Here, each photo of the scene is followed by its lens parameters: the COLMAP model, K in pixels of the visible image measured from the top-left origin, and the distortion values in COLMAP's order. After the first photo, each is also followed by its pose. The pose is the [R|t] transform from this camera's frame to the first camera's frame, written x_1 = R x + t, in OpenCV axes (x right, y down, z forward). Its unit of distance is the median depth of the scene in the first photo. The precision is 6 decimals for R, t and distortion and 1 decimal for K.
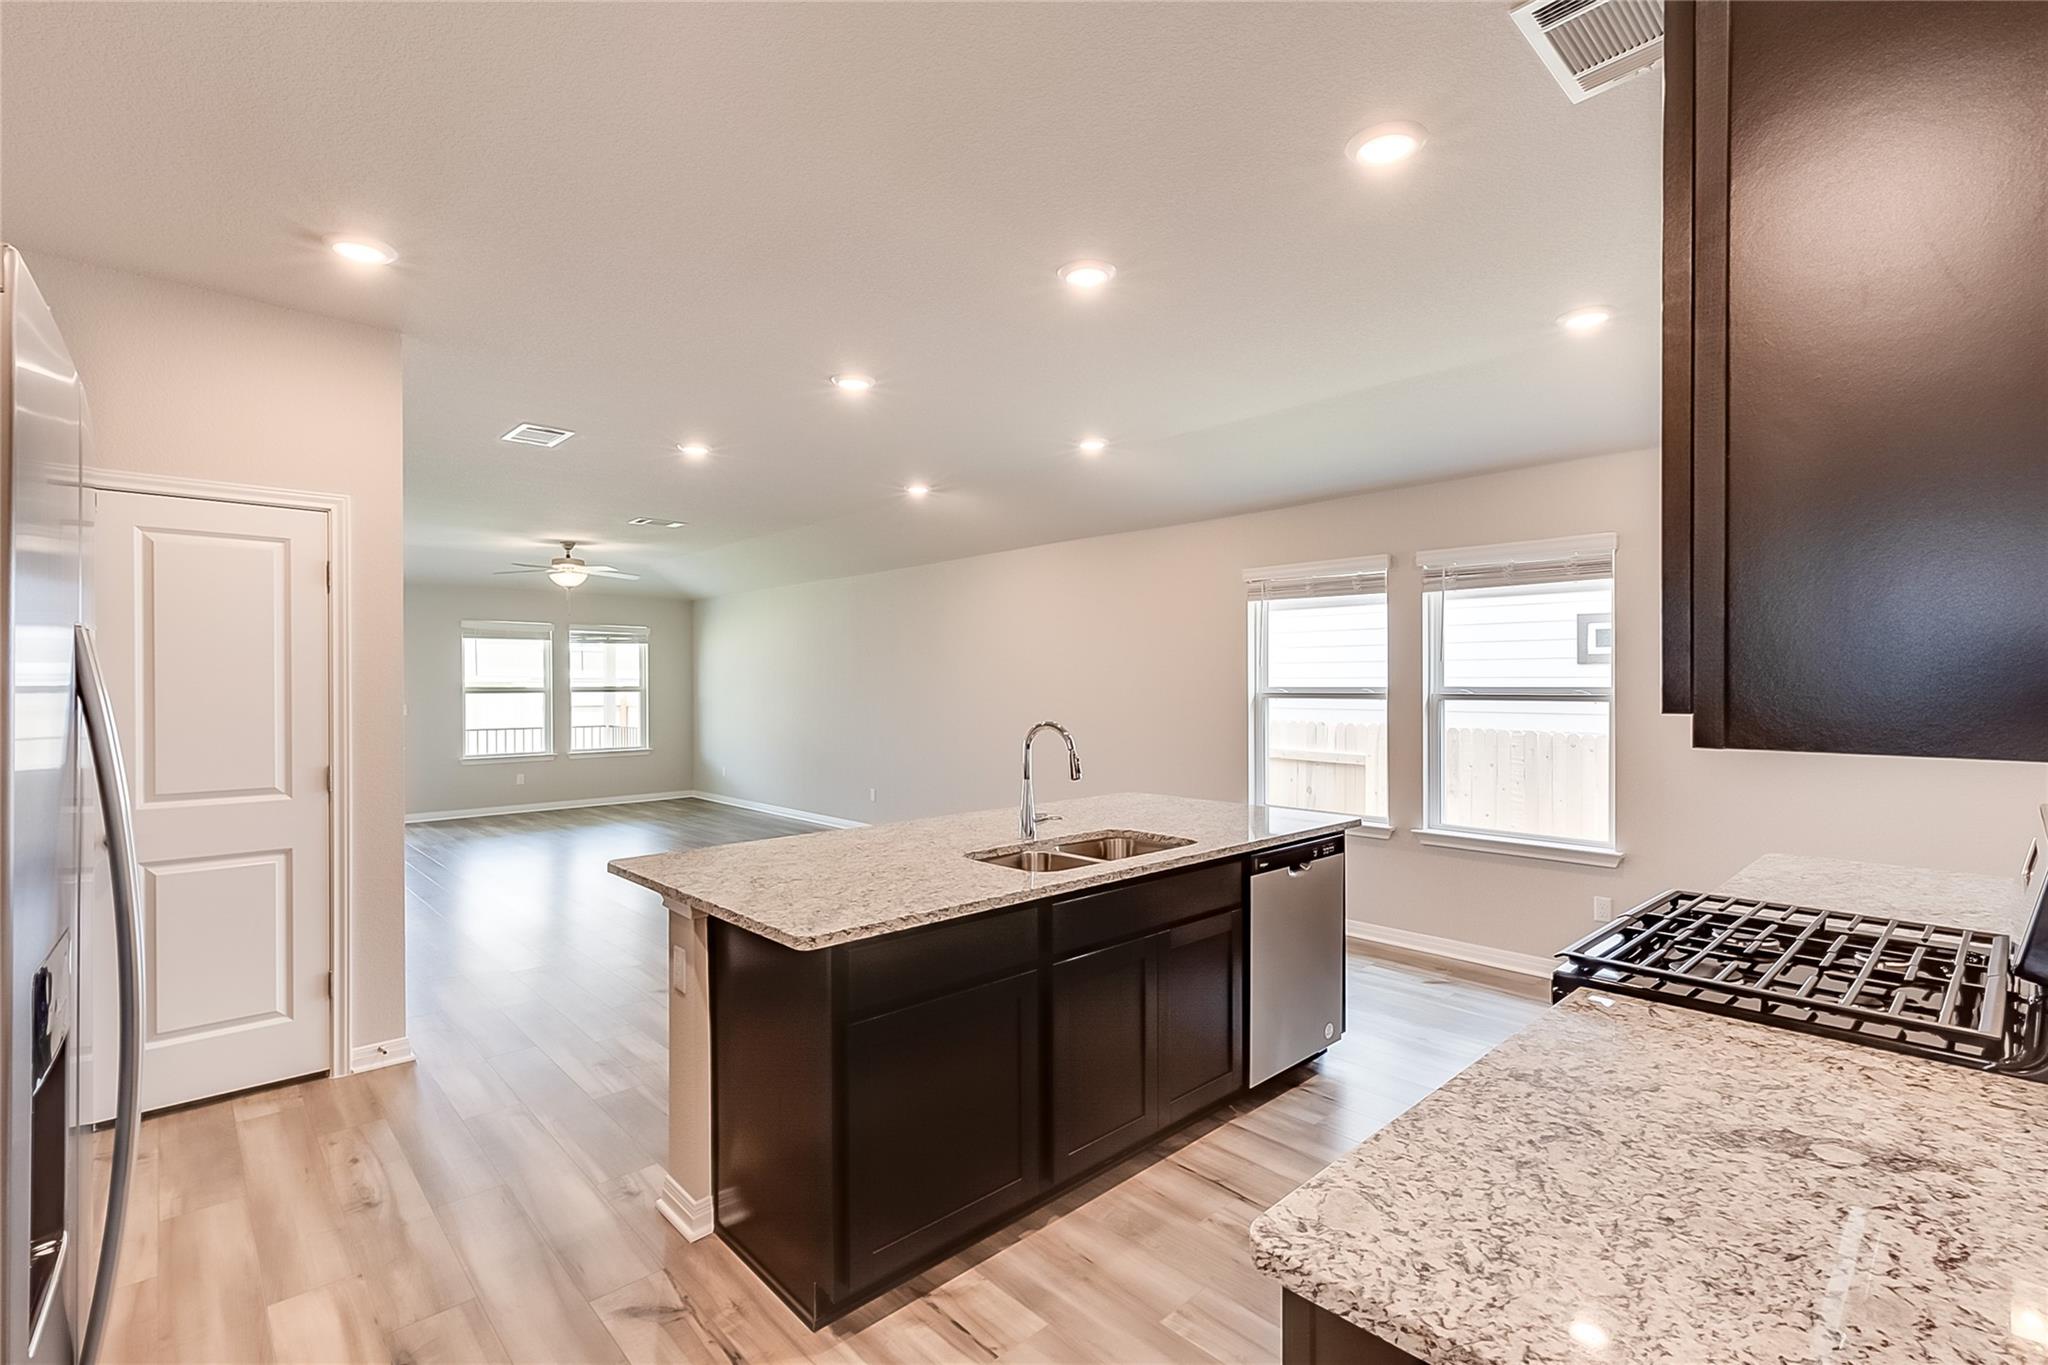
lens RADIAL K [[909.2, 0, 1023.3], [0, 909.2, 690.0], [0, 0, 1]] dist [-0.020218, 0.000050]
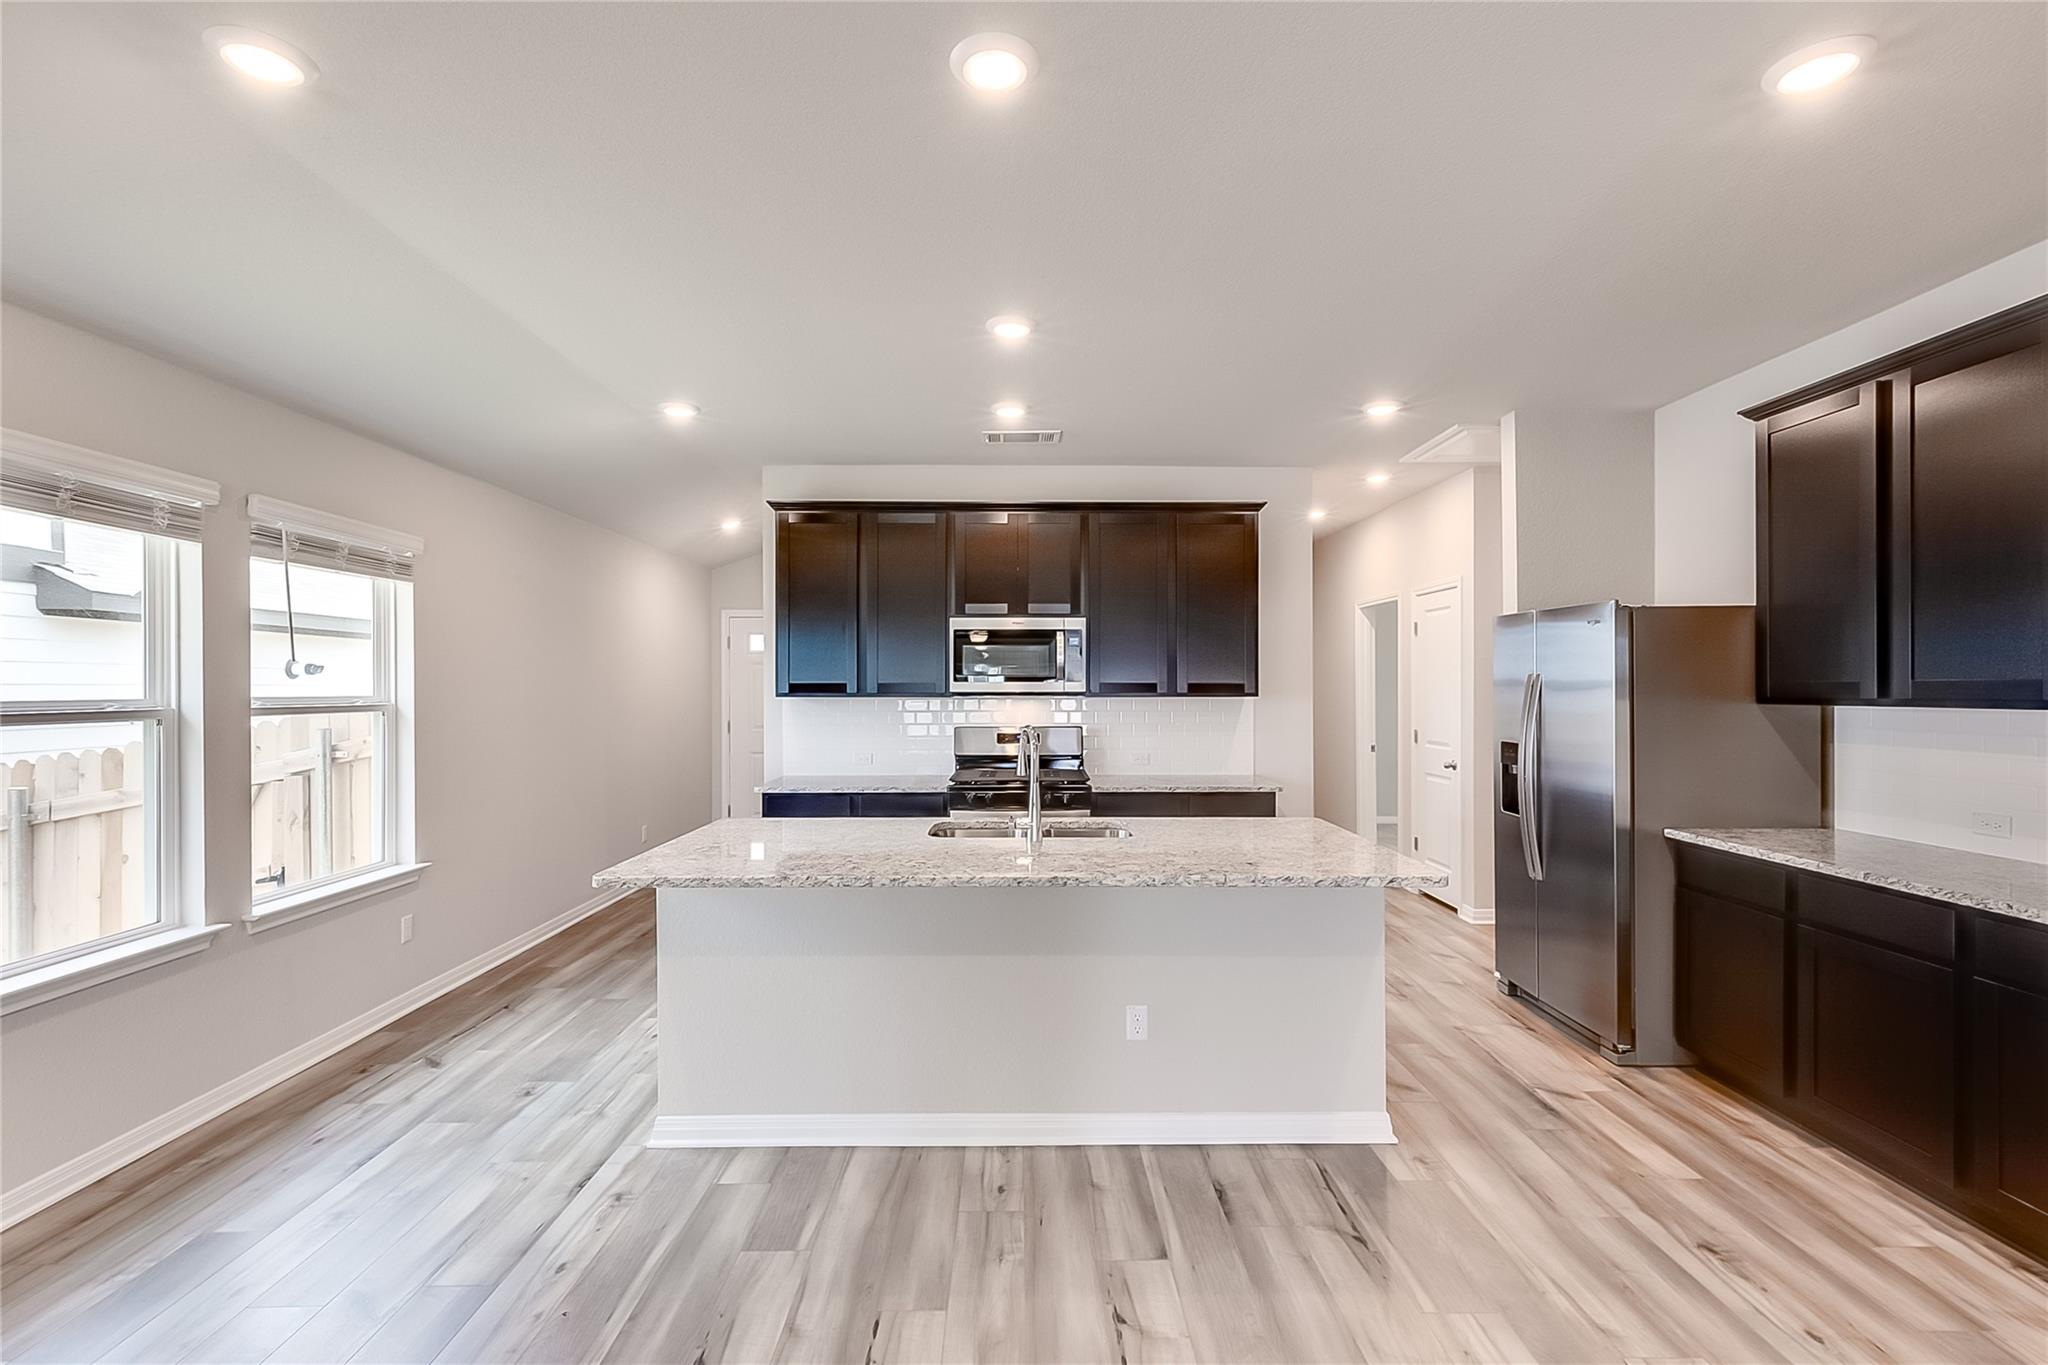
lens RADIAL K [[932.7, 0, 1026.9], [0, 932.7, 684.4], [0, 0, 1]] dist [0.000087, 0.000202]
pose [[-0.738462, 0.002261, 0.674291, -0.208221], [0.007417, 0.999961, 0.004770, -0.005859], [-0.674254, 0.008524, -0.738450, 0.529190]]
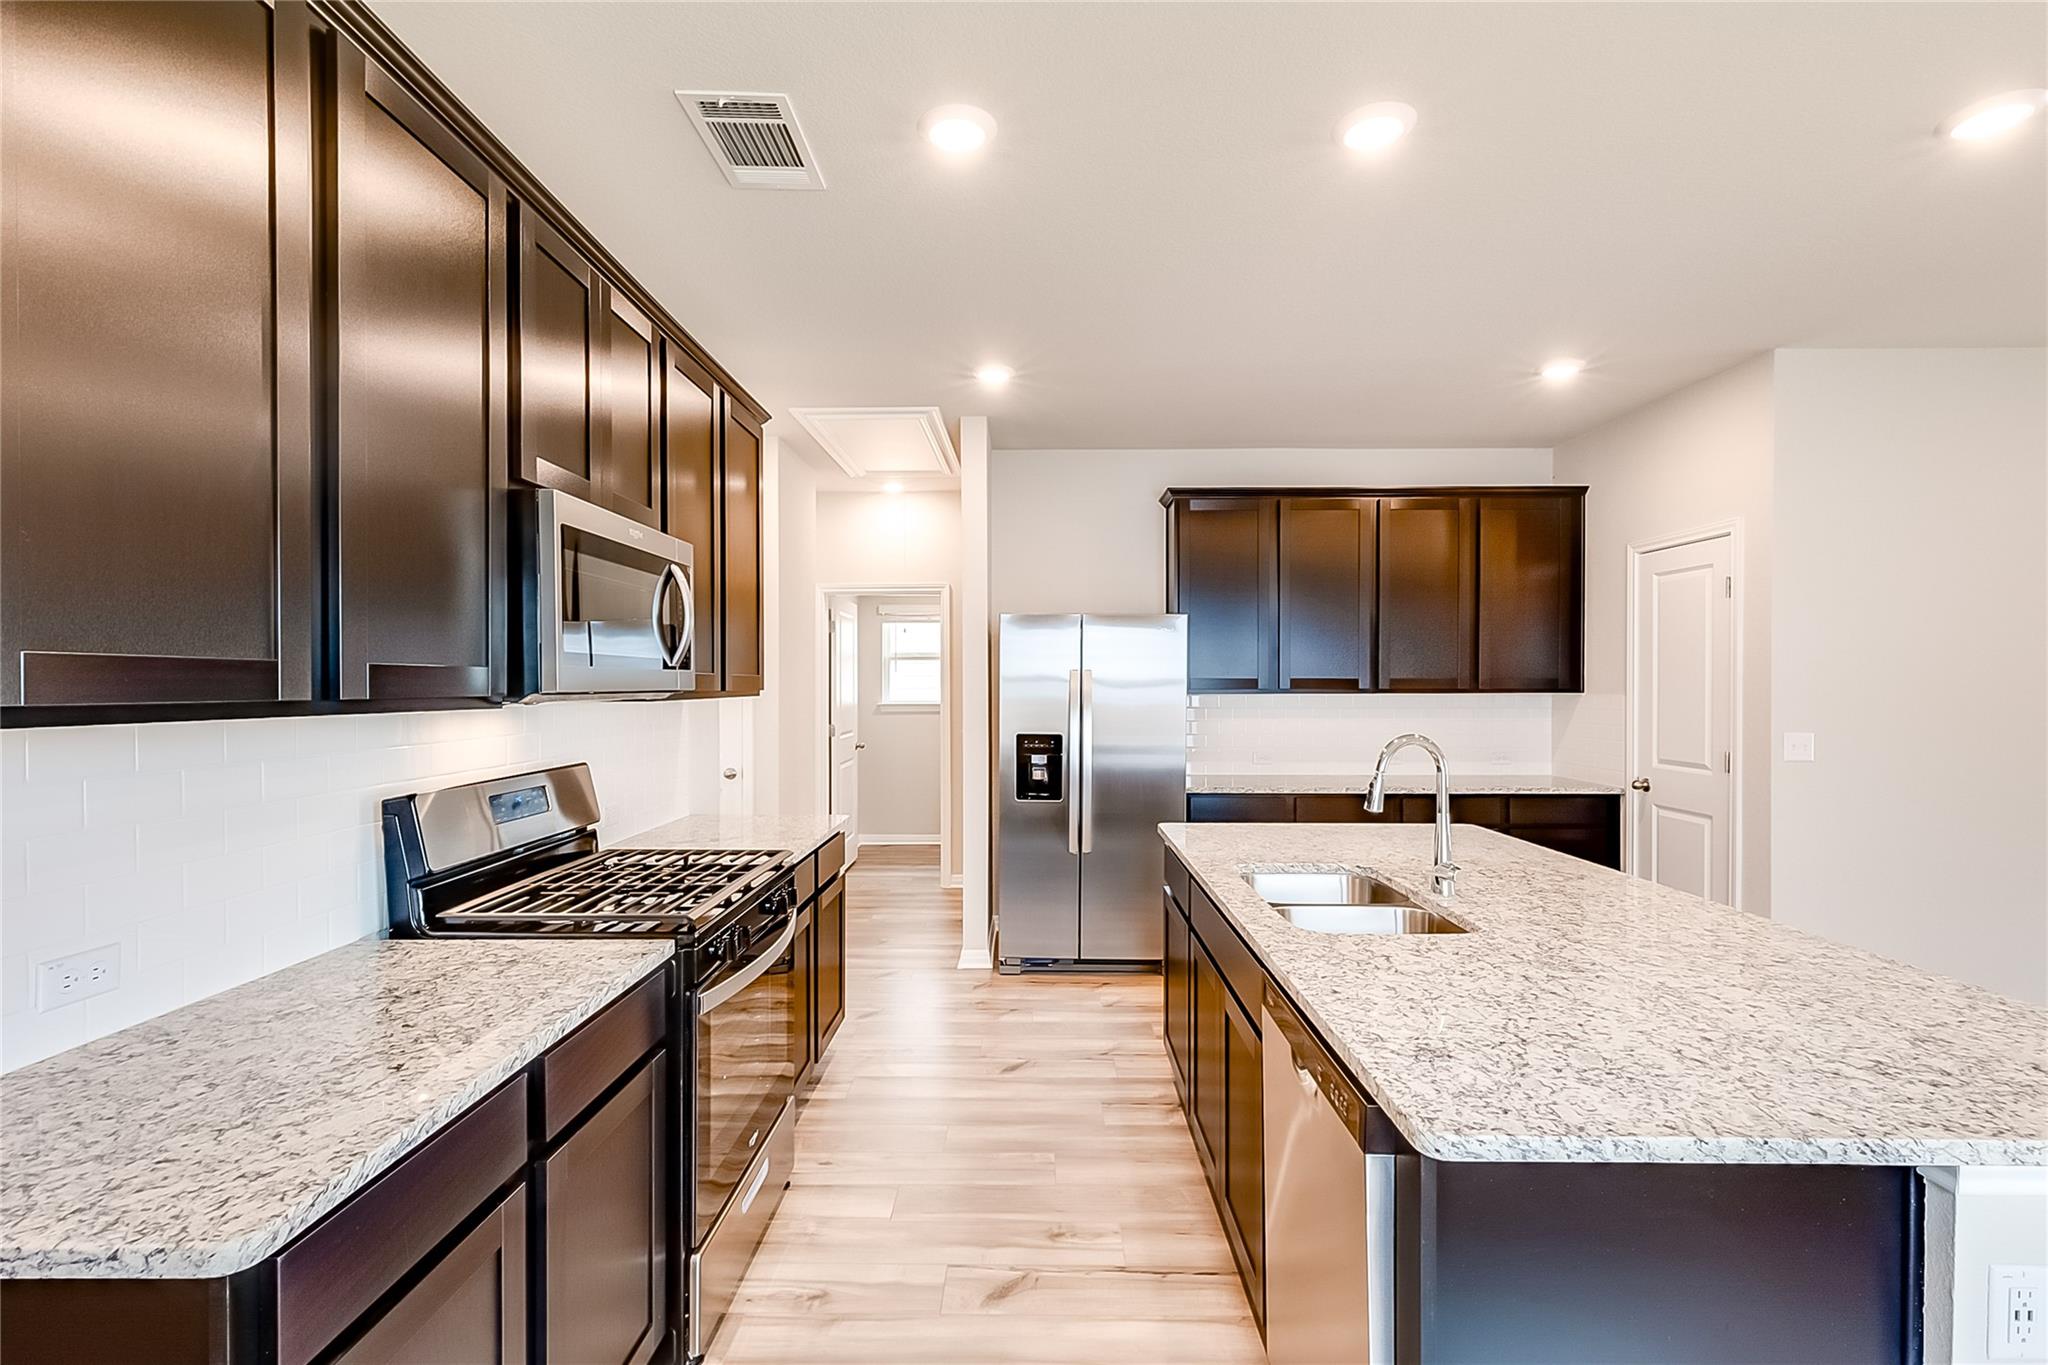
lens RADIAL K [[931.5, 0, 1034.3], [0, 931.5, 688.2], [0, 0, 1]] dist [0.005150, 0.000502]
pose [[-0.683780, 0.007311, -0.729652, 0.234883], [-0.004478, 0.999889, 0.014214, -0.004691], [0.729675, 0.012986, -0.683671, 0.378466]]
